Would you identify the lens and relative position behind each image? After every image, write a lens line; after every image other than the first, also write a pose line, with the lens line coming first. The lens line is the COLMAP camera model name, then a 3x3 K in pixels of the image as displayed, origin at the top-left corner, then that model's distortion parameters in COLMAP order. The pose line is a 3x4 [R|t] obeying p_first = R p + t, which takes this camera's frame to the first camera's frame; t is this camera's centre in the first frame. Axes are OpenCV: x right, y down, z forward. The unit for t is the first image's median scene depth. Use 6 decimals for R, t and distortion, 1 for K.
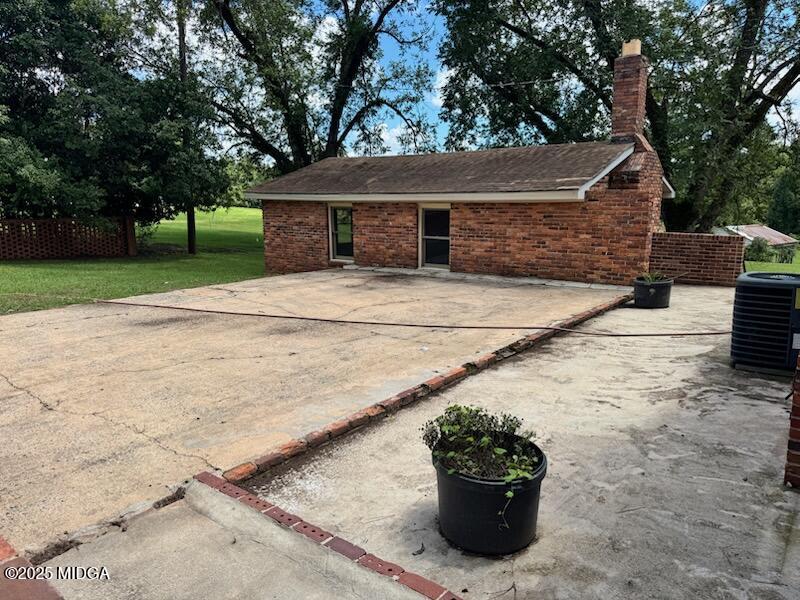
lens RADIAL K [[562.9, 0, 397.0], [0, 562.9, 304.3], [0, 0, 1]] dist [0.070032, -0.097352]
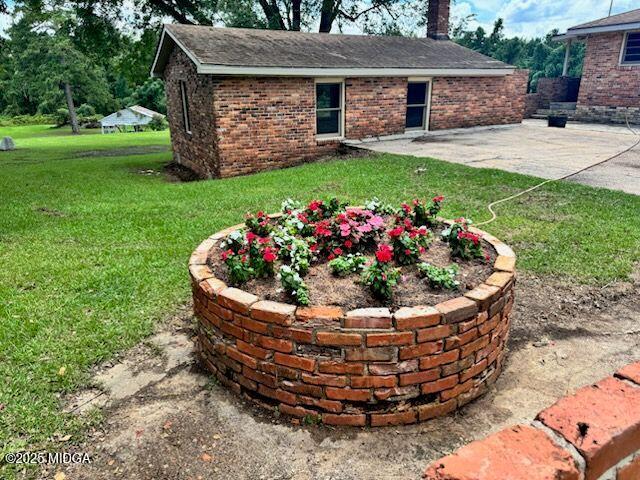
lens RADIAL K [[450.3, 0, 317.6], [0, 450.3, 243.5], [0, 0, 1]] dist [0.070032, -0.097352]
pose [[0.374079, -0.332557, 0.865720, -0.985667], [0.161434, 0.942593, 0.292332, -0.158570], [-0.913238, 0.030401, 0.406290, 0.791394]]
